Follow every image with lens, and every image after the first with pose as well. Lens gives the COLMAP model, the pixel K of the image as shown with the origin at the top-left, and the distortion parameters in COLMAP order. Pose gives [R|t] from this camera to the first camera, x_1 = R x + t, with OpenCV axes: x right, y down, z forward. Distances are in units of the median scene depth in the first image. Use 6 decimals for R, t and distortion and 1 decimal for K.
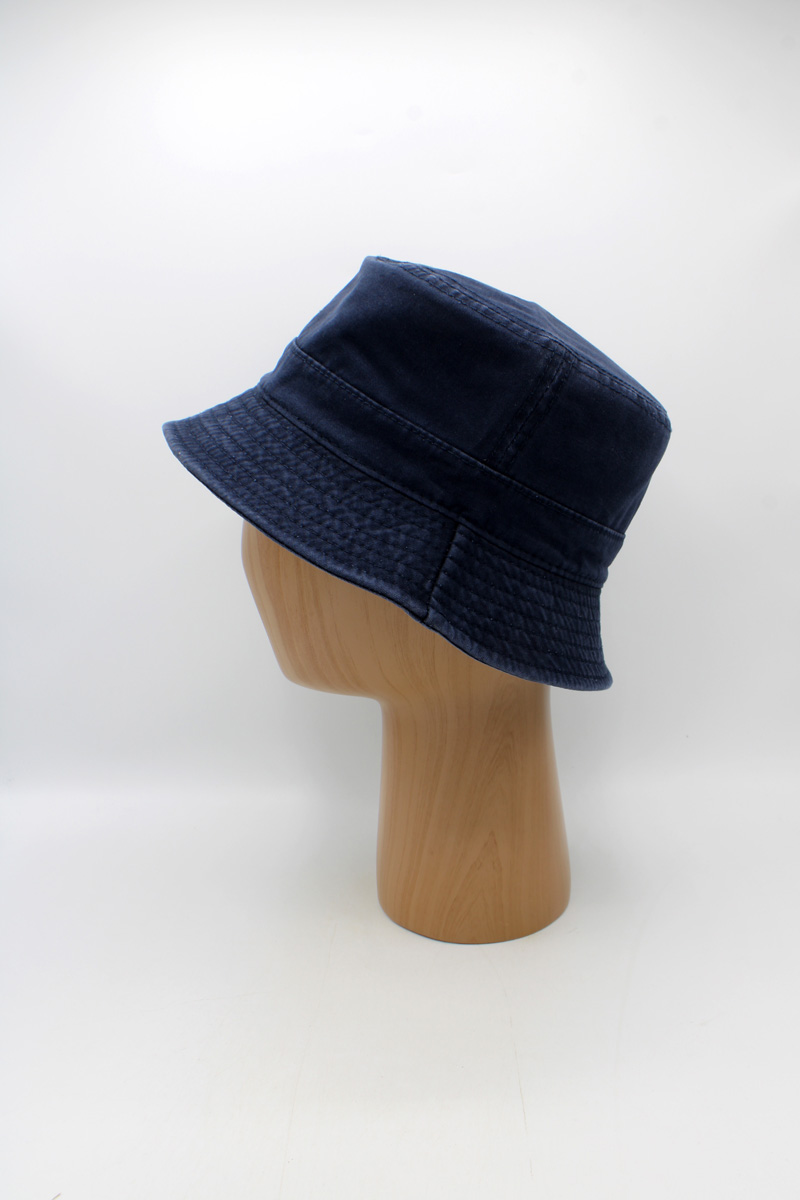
lens RADIAL K [[1055.8, 0, 397.3], [0, 1055.8, 592.8], [0, 0, 1]] dist [-0.035957, 0.009957]
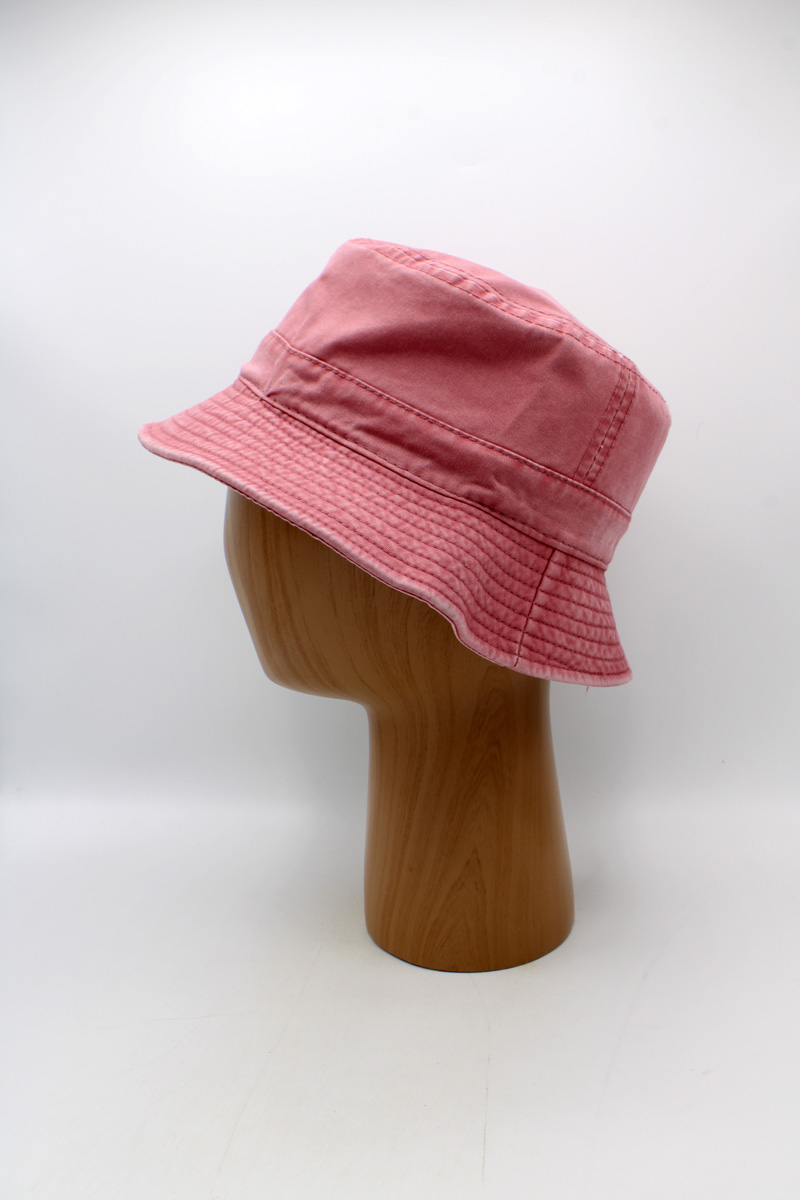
lens RADIAL K [[1055.8, 0, 411.2], [0, 1055.8, 582.3], [0, 0, 1]] dist [-0.035957, 0.009957]
pose [[0.992847, 0.016527, -0.118247, 0.139095], [-0.022733, 0.998423, -0.051330, 0.042195], [0.117212, 0.053651, 0.991657, 0.067473]]
